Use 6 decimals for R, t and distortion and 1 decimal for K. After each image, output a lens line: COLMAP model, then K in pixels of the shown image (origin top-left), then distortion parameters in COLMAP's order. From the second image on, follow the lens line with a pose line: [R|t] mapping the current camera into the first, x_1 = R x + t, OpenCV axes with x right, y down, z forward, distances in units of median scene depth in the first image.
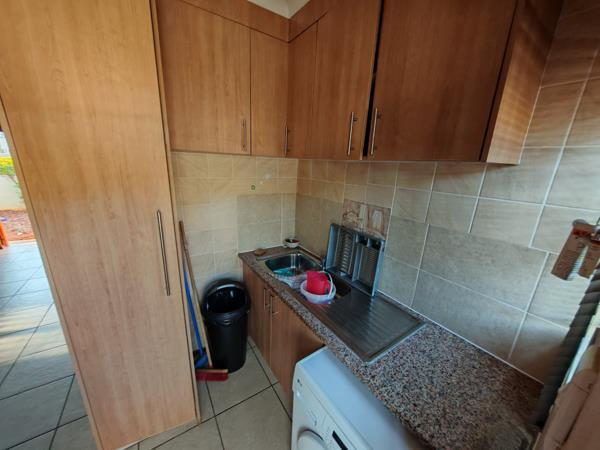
lens RADIAL K [[224.7, 0, 297.8], [0, 224.7, 228.2], [0, 0, 1]] dist [-0.000577, 0.000309]
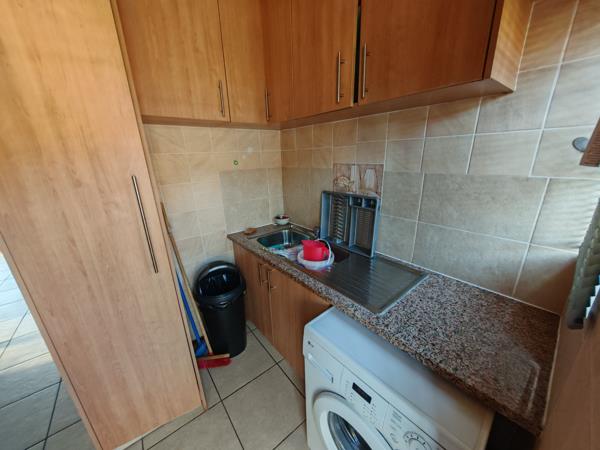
lens RADIAL K [[224.7, 0, 297.8], [0, 224.7, 228.2], [0, 0, 1]] dist [-0.000577, 0.000309]
pose [[0.992914, -0.098062, 0.067128, -0.053605], [0.095640, 0.994675, 0.038399, 0.138699], [-0.070536, -0.031707, 0.997005, 0.063929]]
